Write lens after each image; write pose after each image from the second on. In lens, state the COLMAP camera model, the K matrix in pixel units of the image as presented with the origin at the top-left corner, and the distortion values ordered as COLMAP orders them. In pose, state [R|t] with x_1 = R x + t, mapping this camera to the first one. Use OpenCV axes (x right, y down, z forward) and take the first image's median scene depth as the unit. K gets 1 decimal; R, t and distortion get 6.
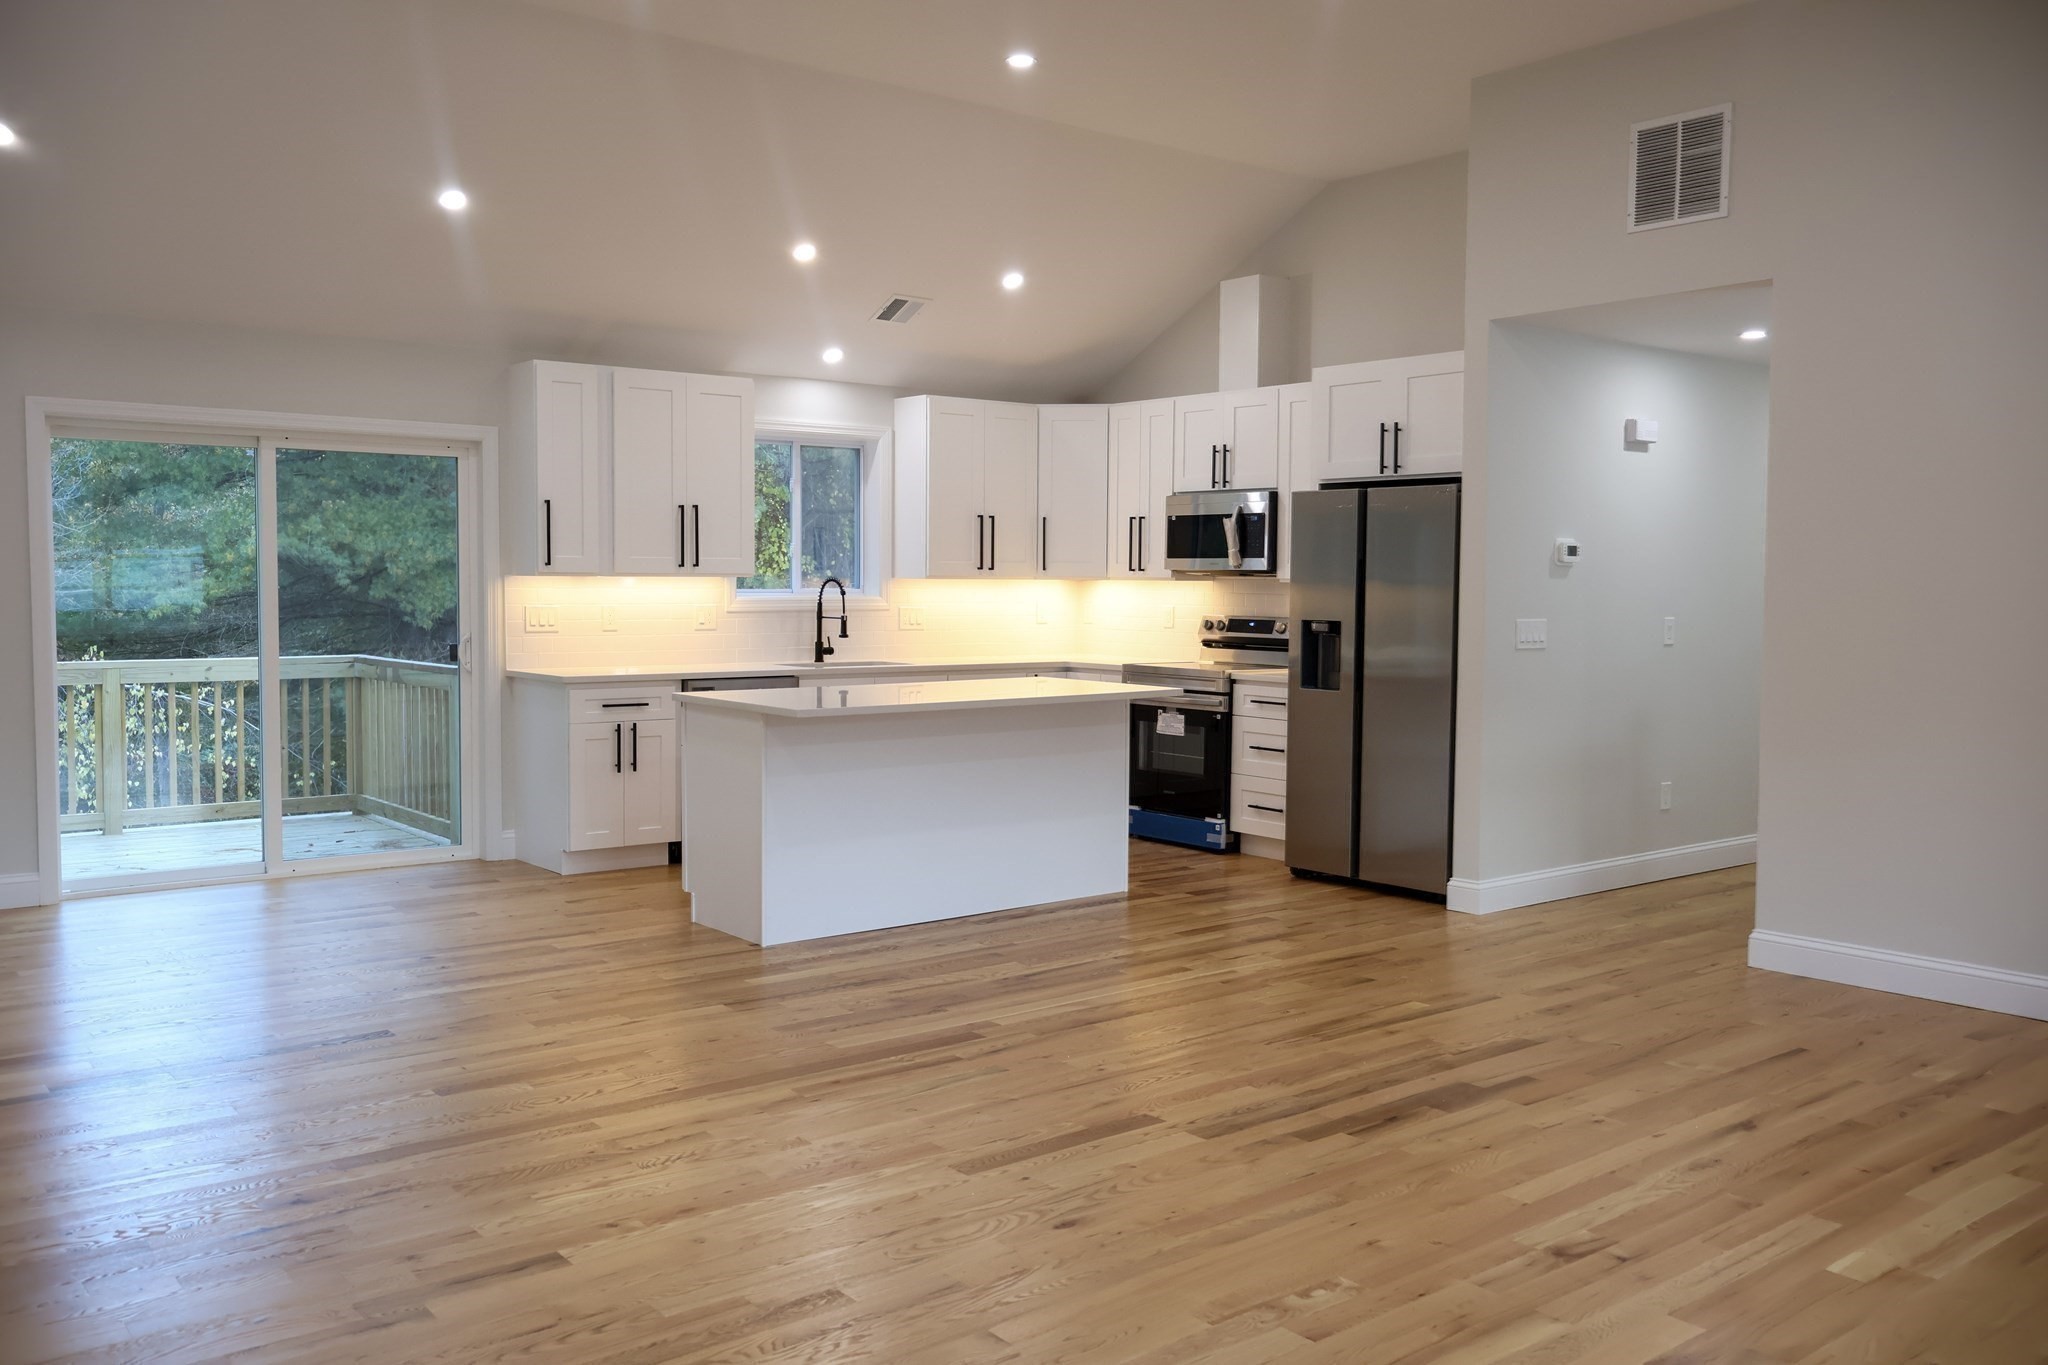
lens RADIAL K [[1717.8, 0, 1032.1], [0, 1717.8, 685.2], [0, 0, 1]] dist [0.001646, 0.005831]
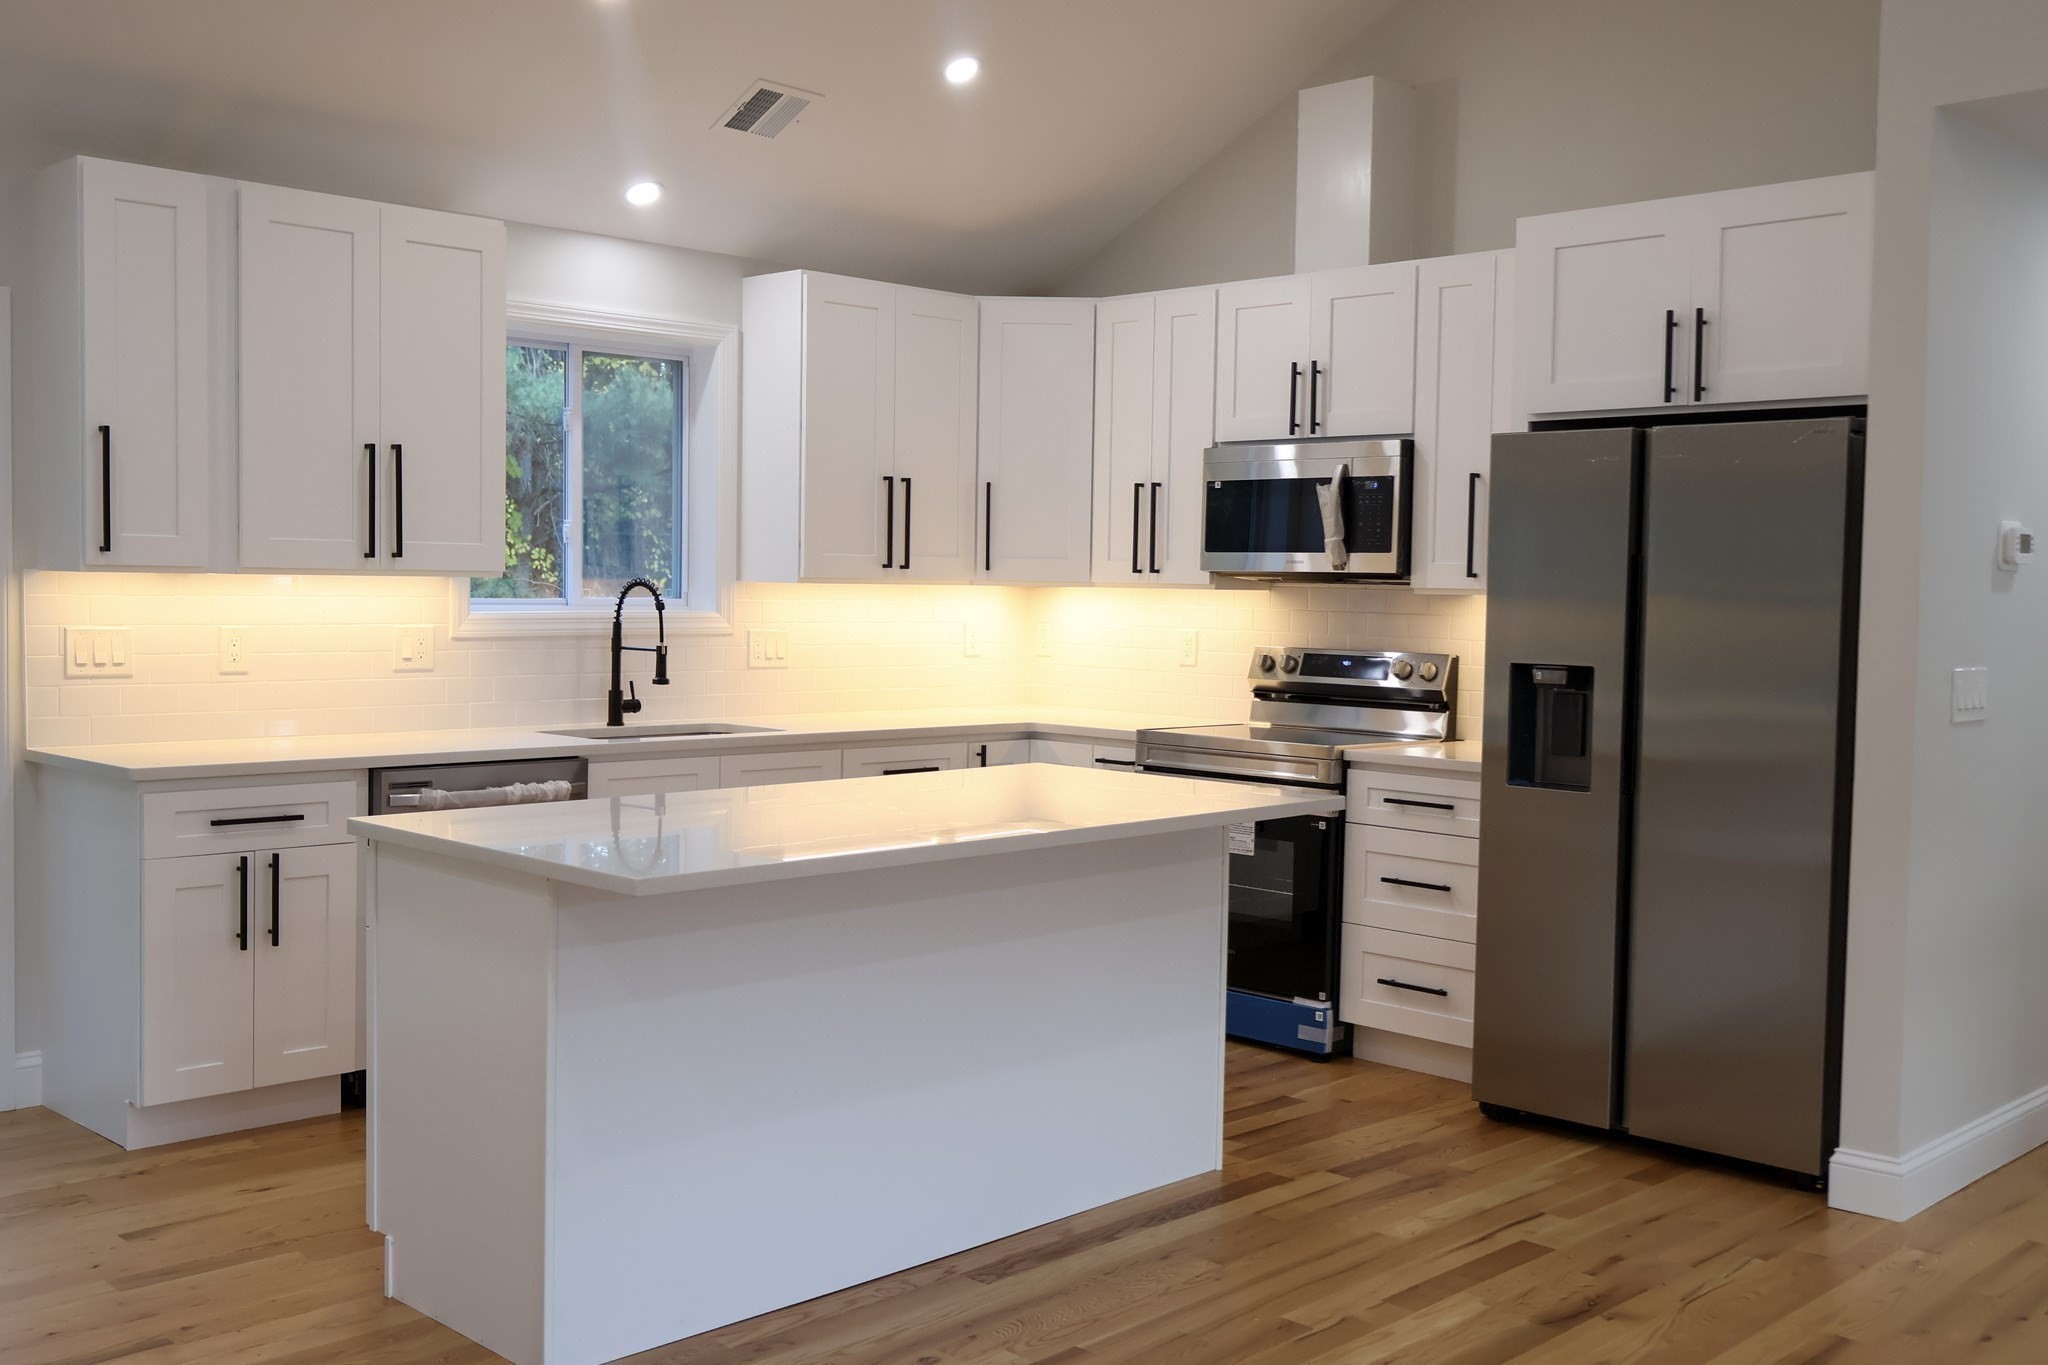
lens RADIAL K [[2001.2, 0, 1022.3], [0, 2001.2, 682.0], [0, 0, 1]] dist [0.007455, 0.000000]
pose [[0.993560, 0.003309, 0.113258, -0.070051], [-0.001956, 0.999925, -0.012058, -0.022011], [-0.113289, 0.011759, 0.993492, 0.344881]]
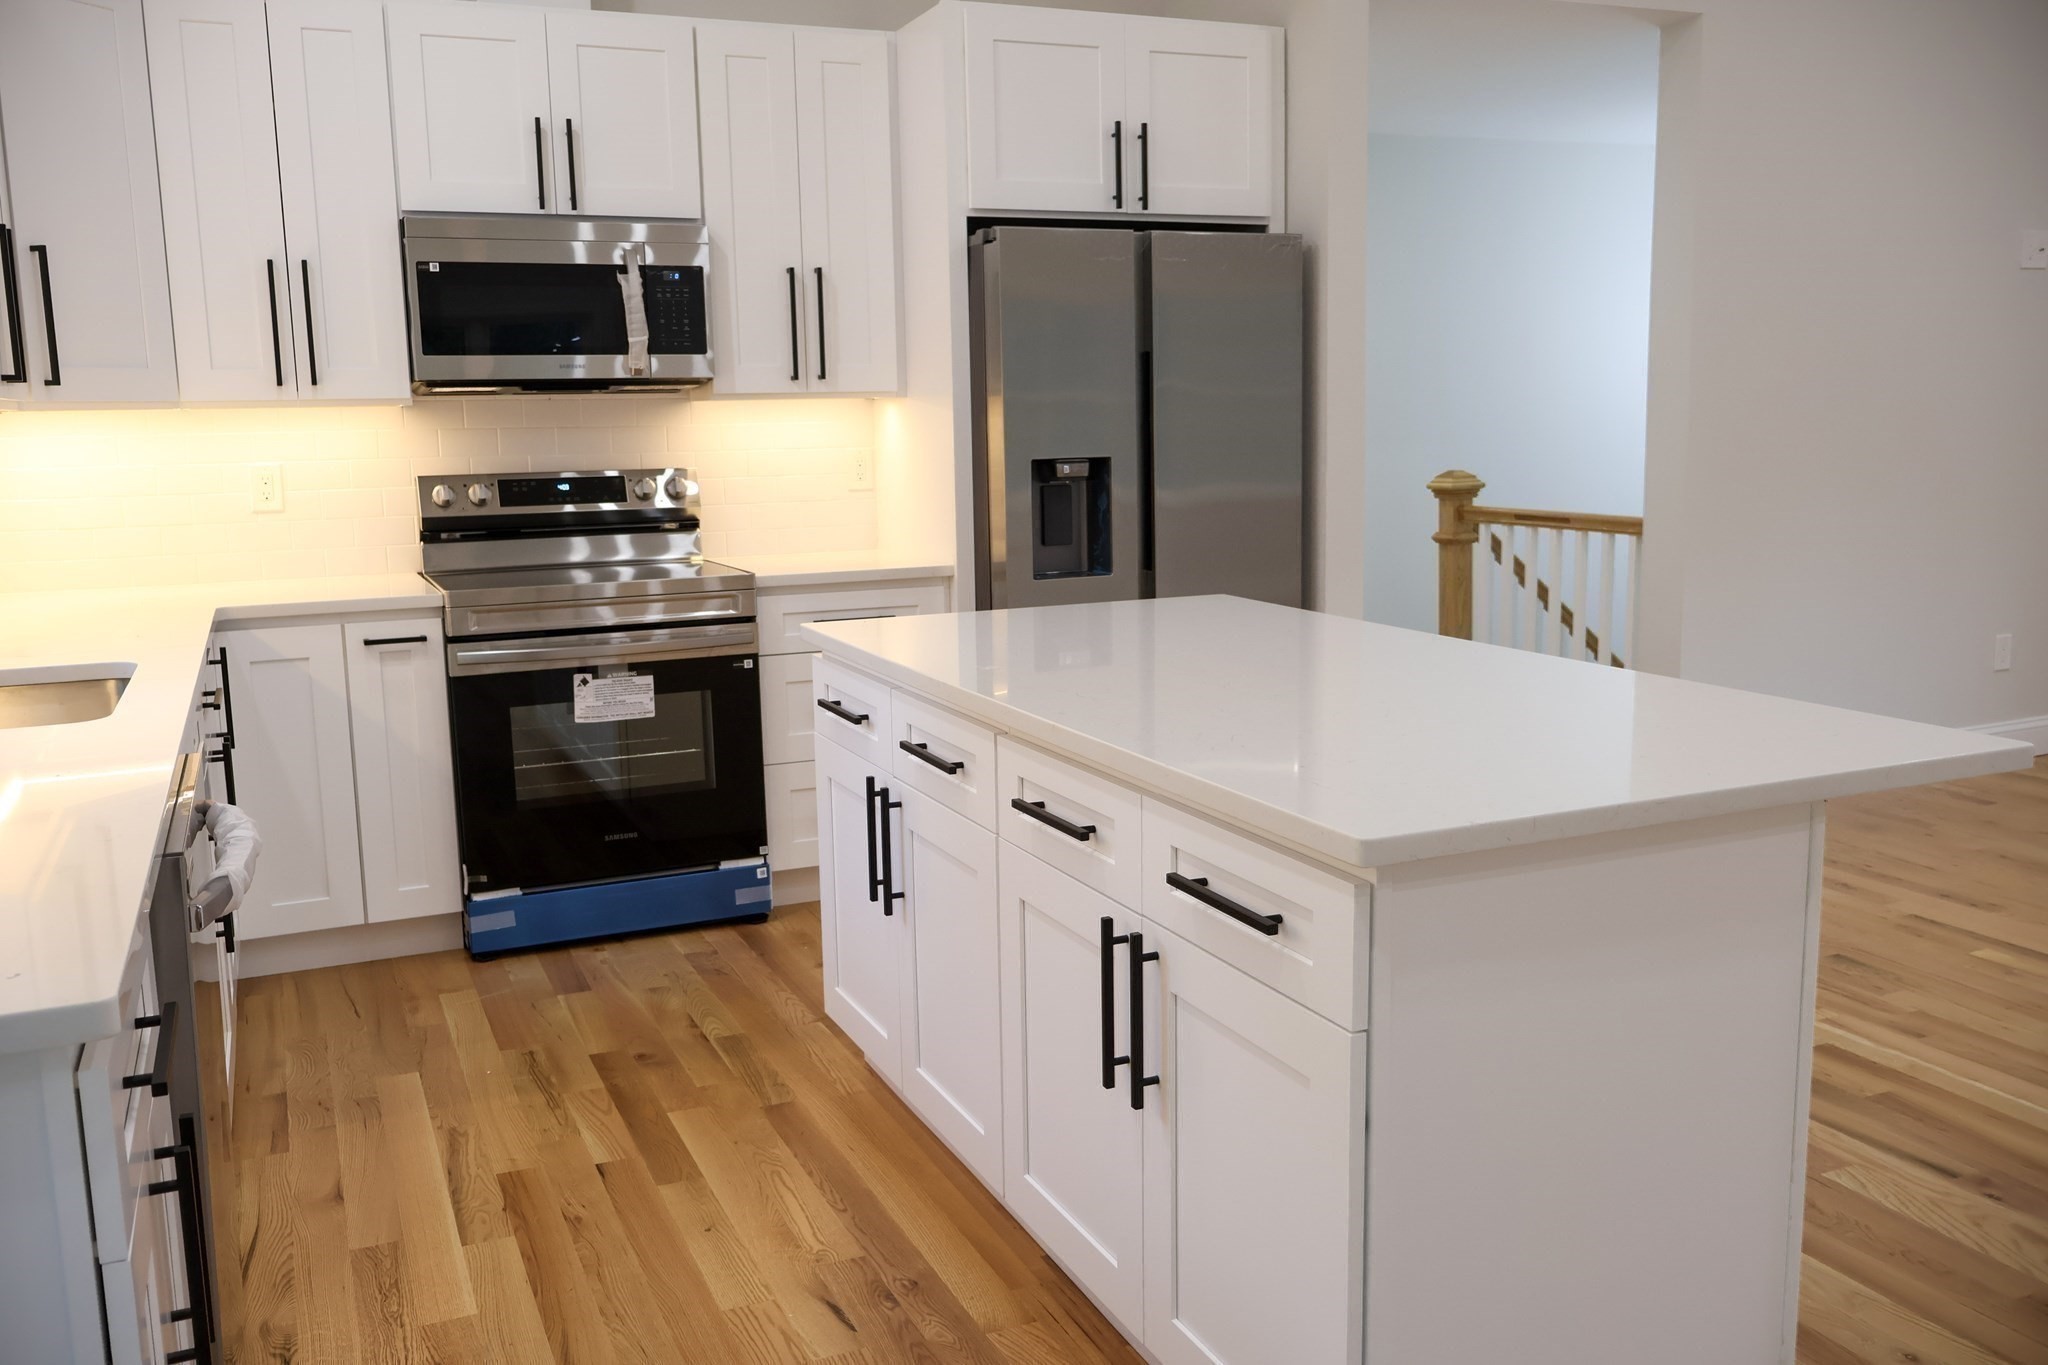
lens RADIAL K [[1717.8, 0, 1029.8], [0, 1717.8, 677.4], [0, 0, 1]] dist [0.001646, 0.005831]
pose [[0.249486, -0.165339, 0.954159, -0.370326], [0.083266, 0.985330, 0.148968, -0.048248], [-0.964792, 0.042283, 0.259593, 0.798307]]
